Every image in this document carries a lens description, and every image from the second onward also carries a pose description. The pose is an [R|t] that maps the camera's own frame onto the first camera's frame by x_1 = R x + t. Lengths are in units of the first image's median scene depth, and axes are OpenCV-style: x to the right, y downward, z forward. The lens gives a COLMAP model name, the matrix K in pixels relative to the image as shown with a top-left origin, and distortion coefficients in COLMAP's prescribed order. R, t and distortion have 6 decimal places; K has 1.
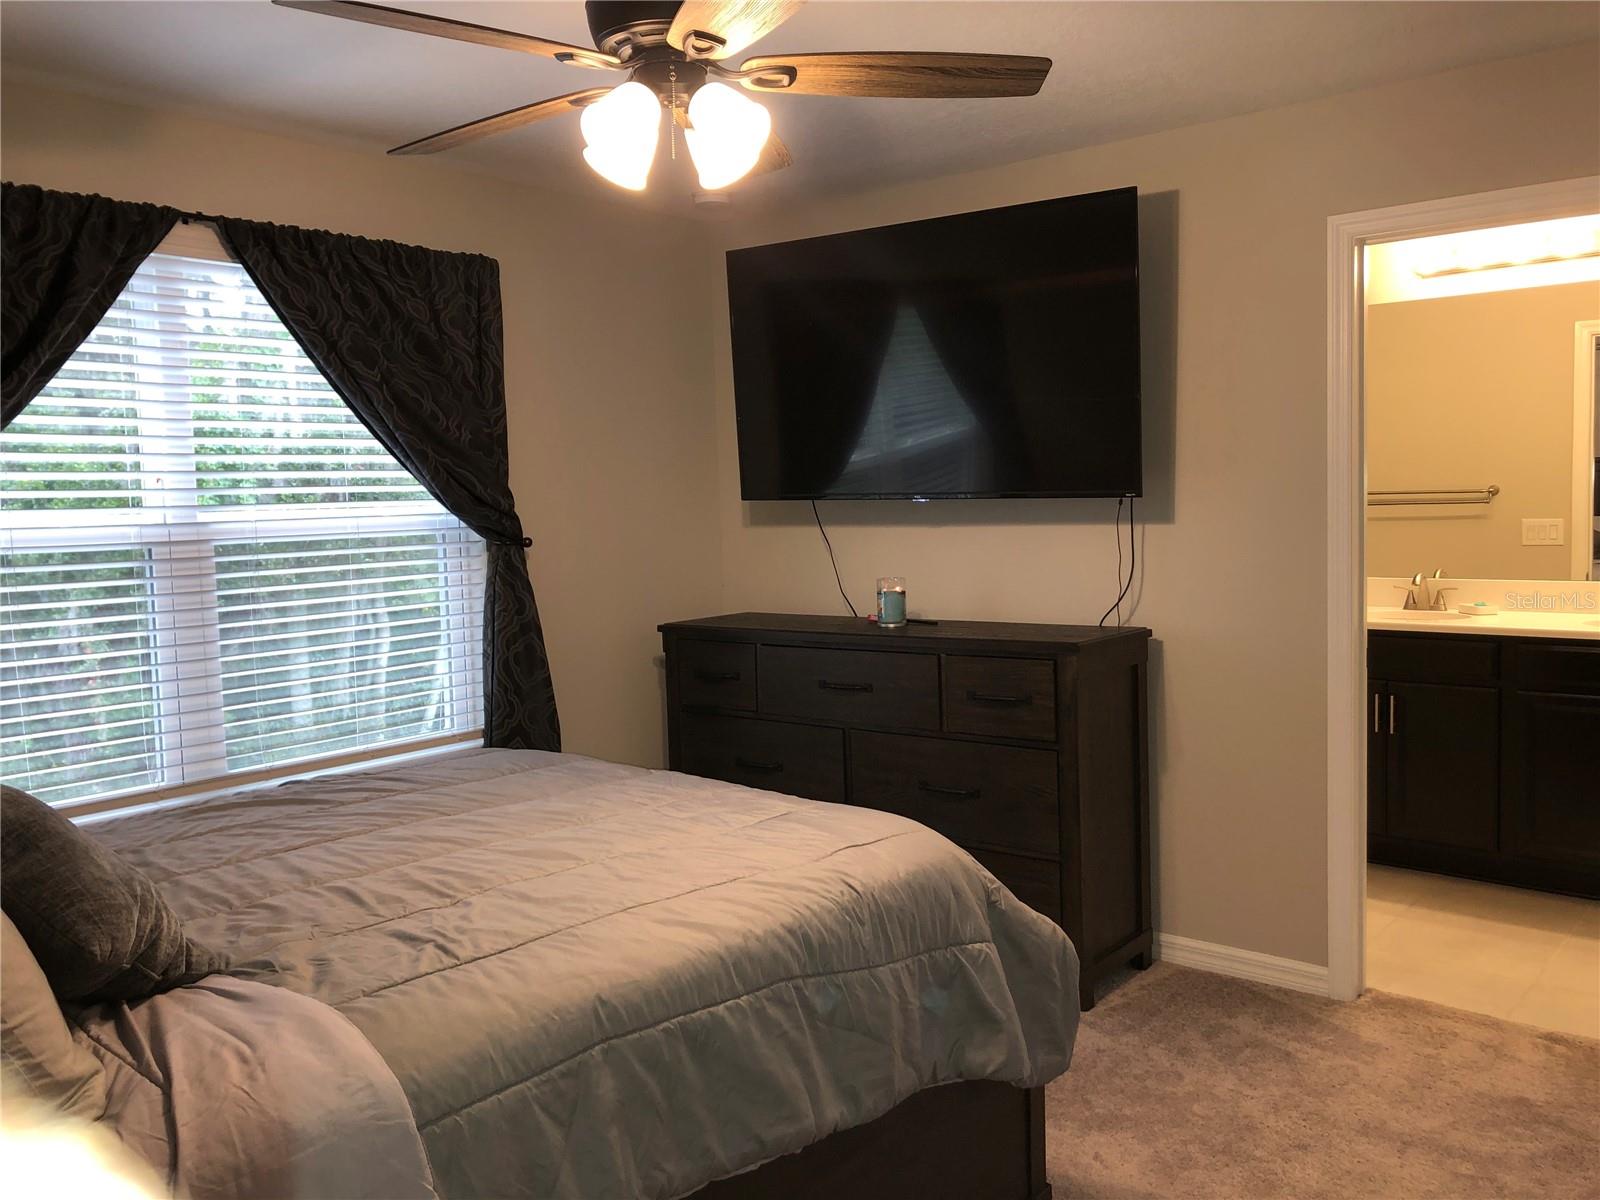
lens RADIAL K [[1303.8, 0, 800.0], [0, 1303.8, 600.0], [0, 0, 1]] dist [0.273389, -0.583795]
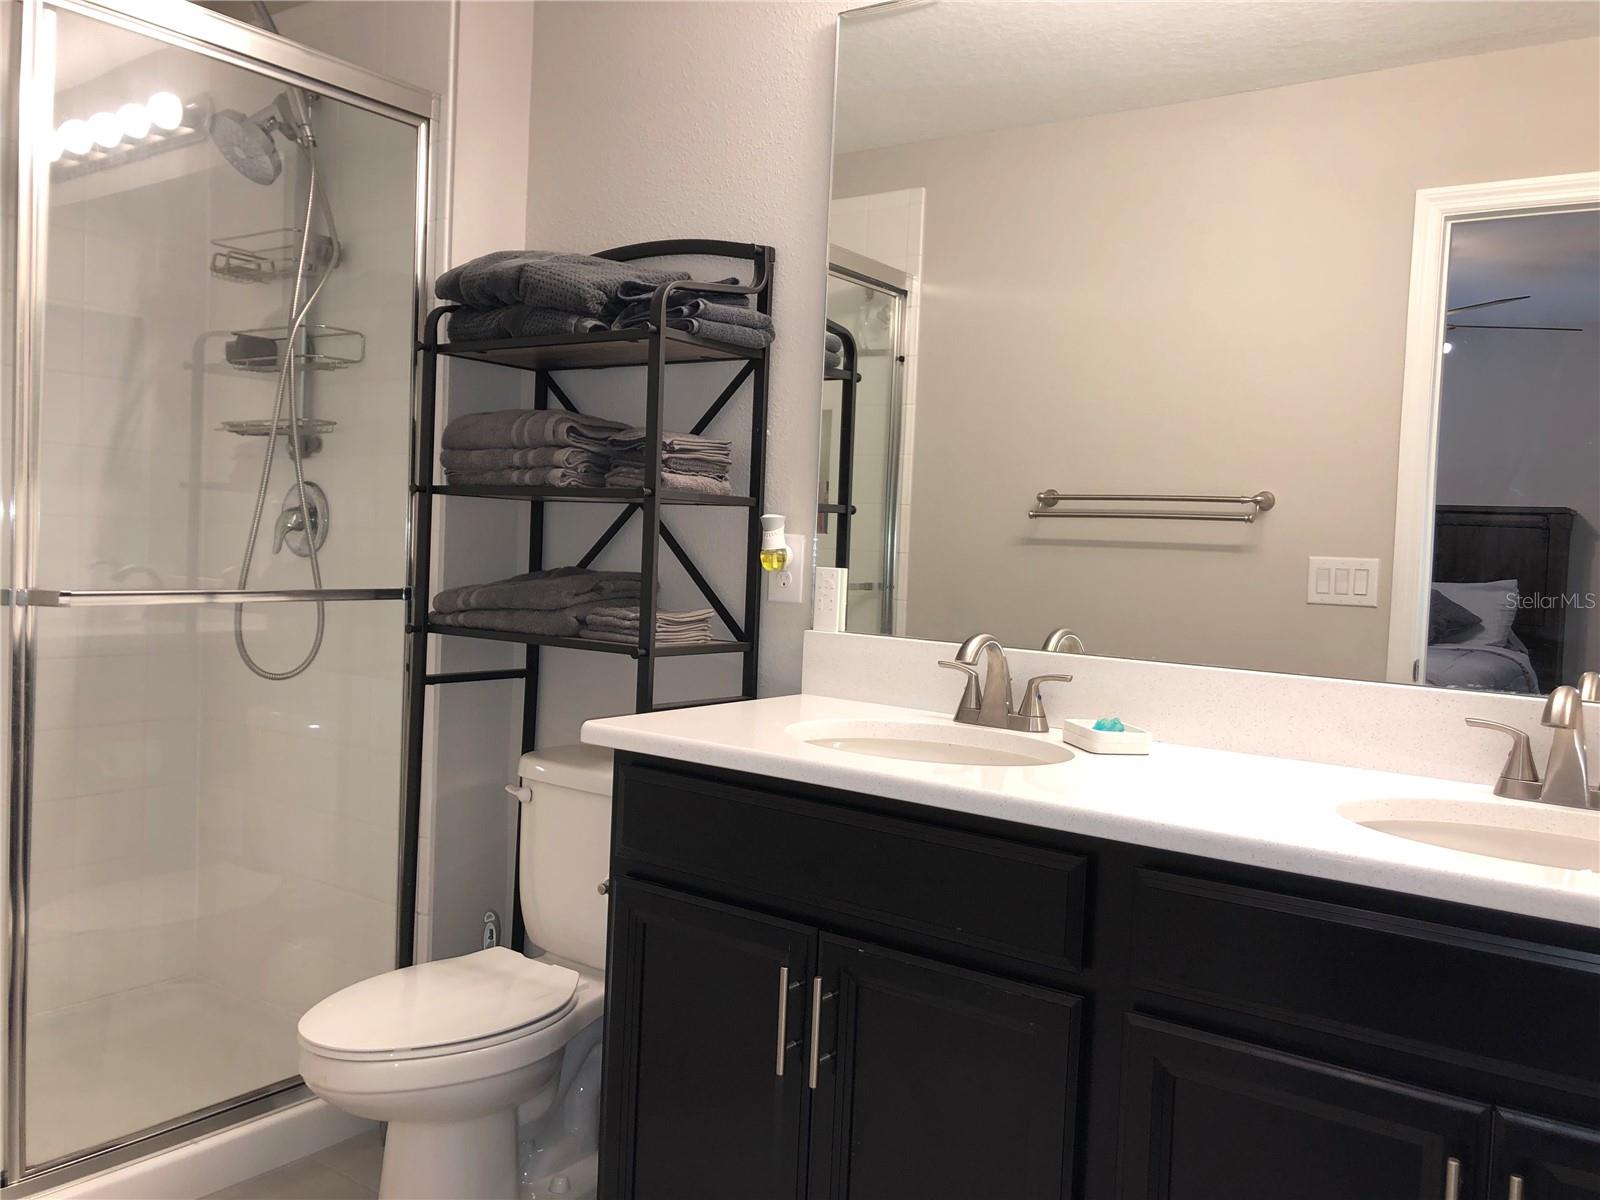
lens RADIAL K [[1303.8, 0, 800.0], [0, 1303.8, 600.0], [0, 0, 1]] dist [0.273389, -0.583795]
pose [[0.995028, 0.080733, 0.058325, 0.378581], [-0.078734, 0.996253, -0.035794, -0.011705], [-0.060996, 0.031024, 0.997656, 0.603155]]
